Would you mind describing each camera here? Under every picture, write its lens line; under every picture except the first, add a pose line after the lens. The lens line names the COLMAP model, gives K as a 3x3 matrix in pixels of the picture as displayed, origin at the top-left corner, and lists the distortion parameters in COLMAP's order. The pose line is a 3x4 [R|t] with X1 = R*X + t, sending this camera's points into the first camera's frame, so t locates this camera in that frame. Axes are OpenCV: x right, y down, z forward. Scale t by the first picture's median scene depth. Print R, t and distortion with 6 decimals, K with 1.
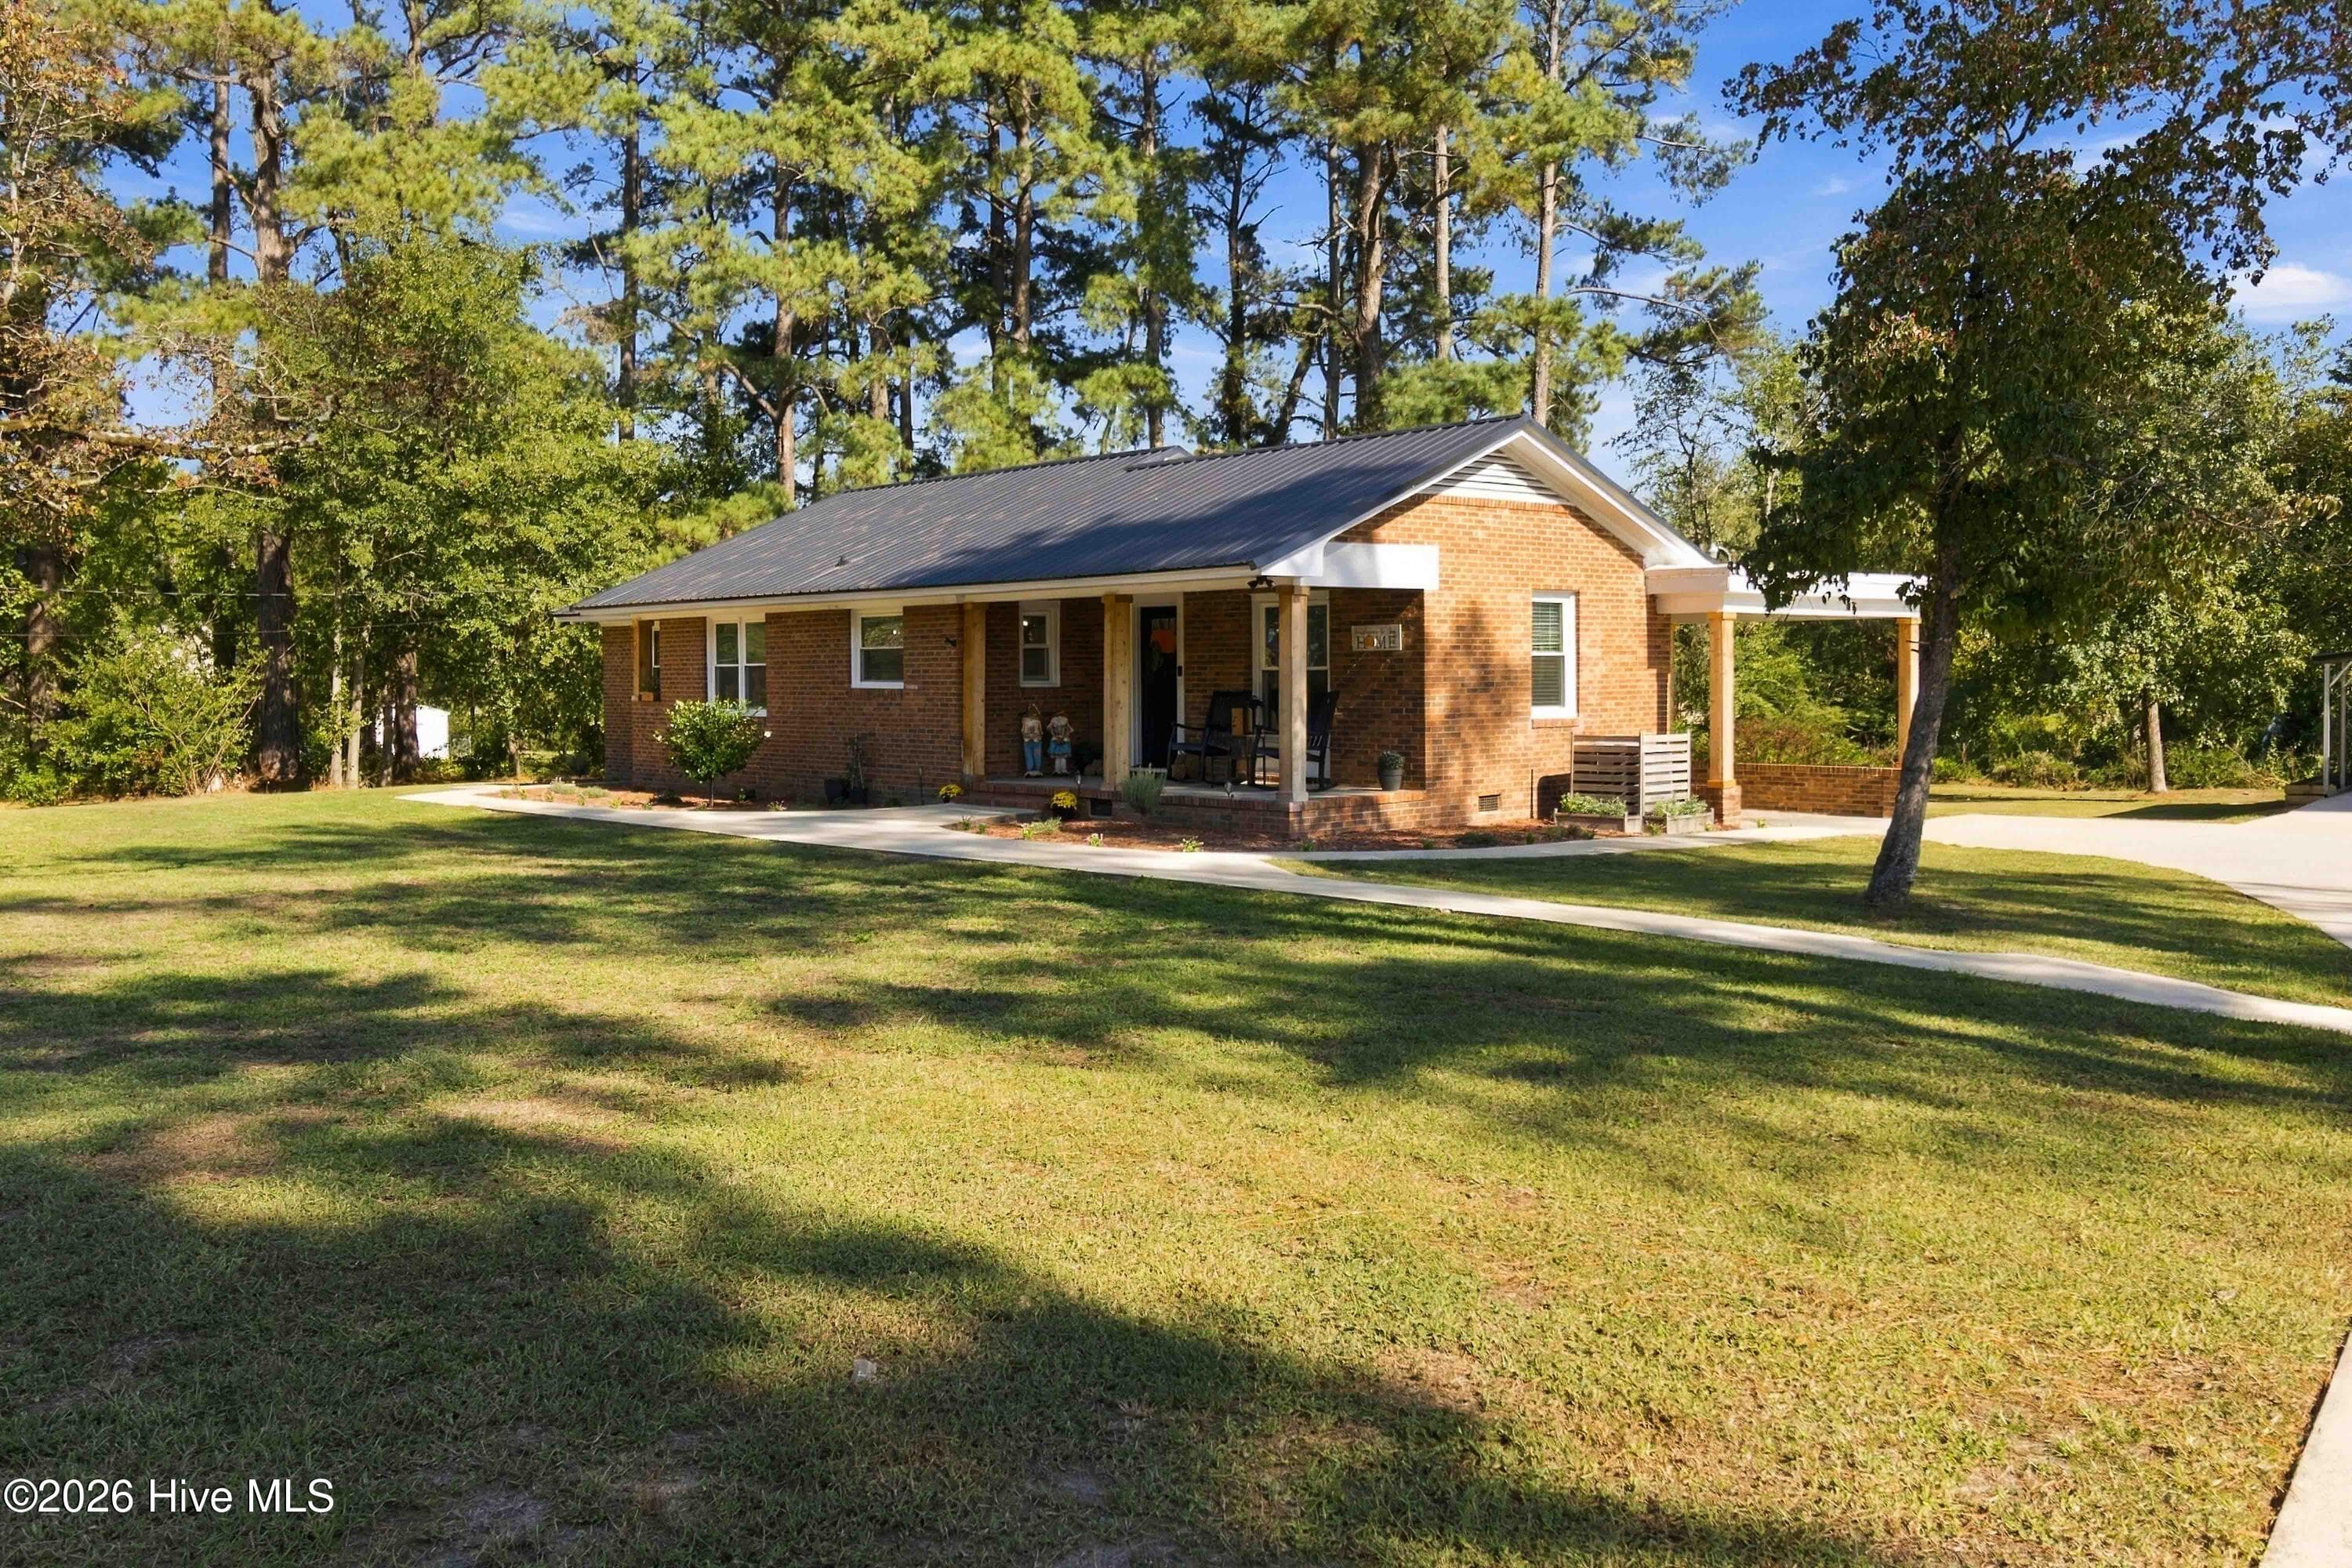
lens RADIAL K [[1901.1, 0, 1172.9], [0, 1901.1, 687.8], [0, 0, 1]] dist [0.004017, 0.004607]
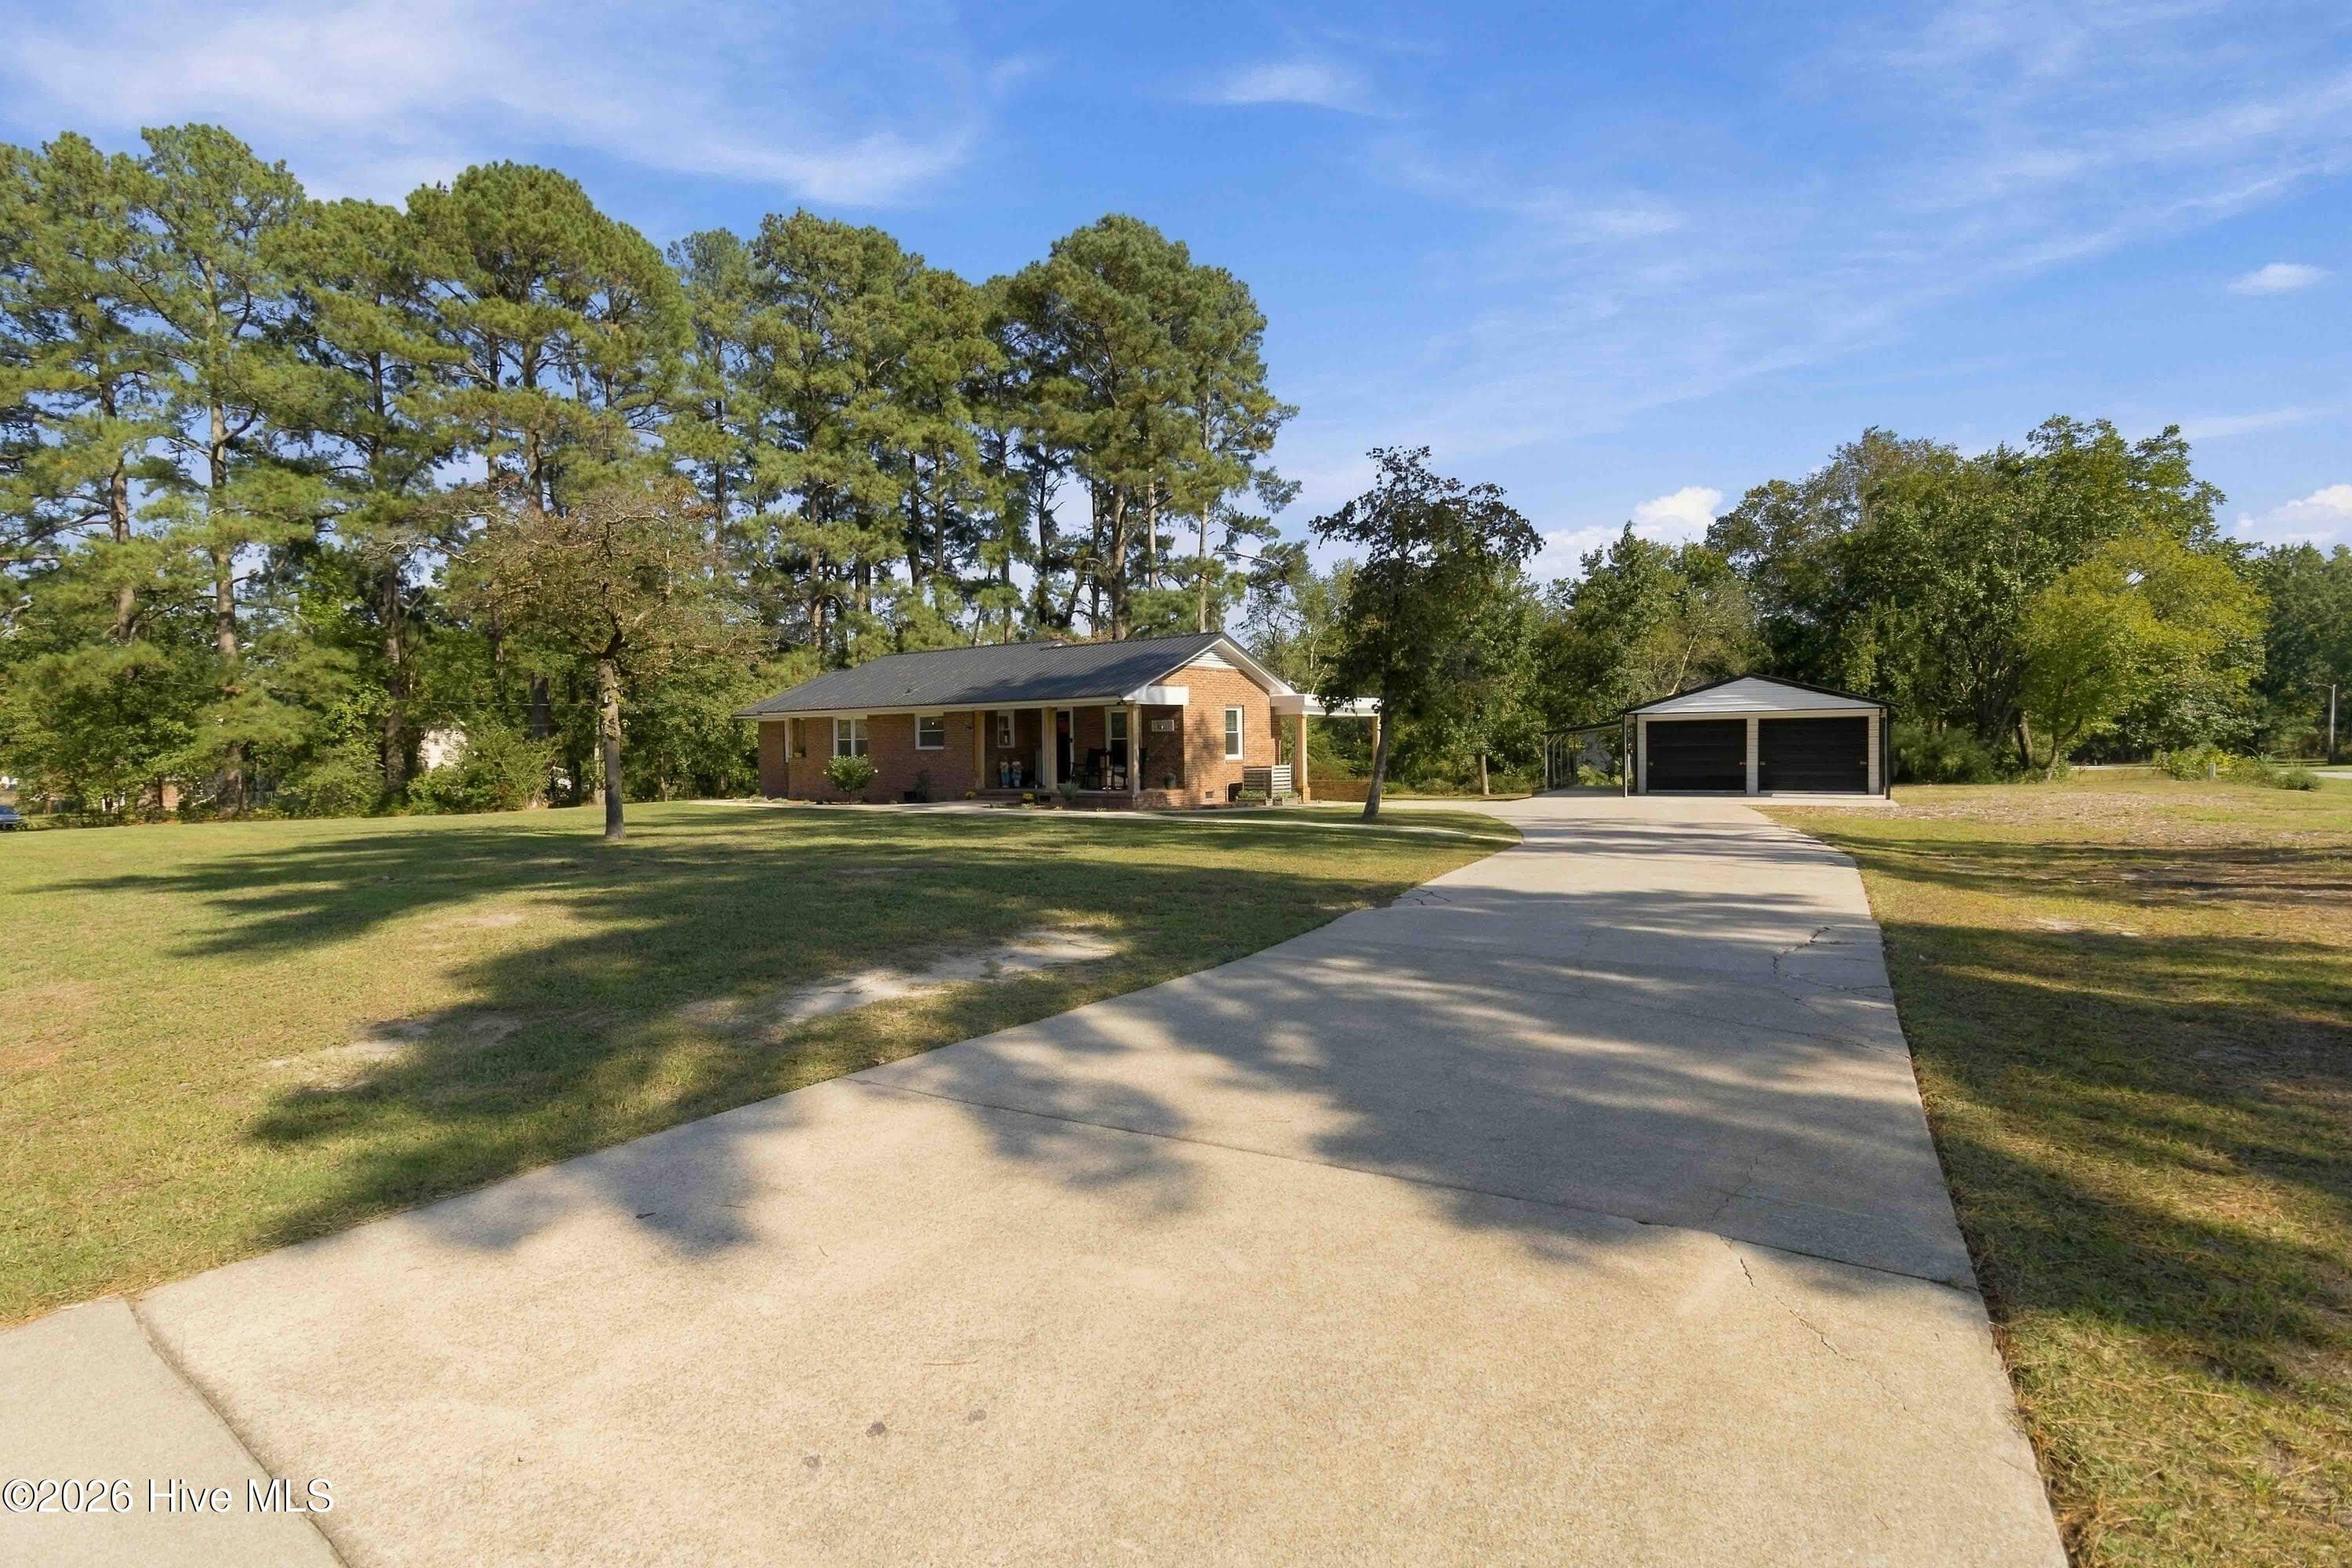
lens RADIAL K [[1129.5, 0, 1164.9], [0, 1129.5, 734.9], [0, 0, 1]] dist [-0.001358, -0.000122]
pose [[0.983689, -0.004629, 0.179815, -0.090578], [0.007941, 0.999812, -0.017704, 0.006596], [-0.179700, 0.018843, 0.983541, -0.242009]]
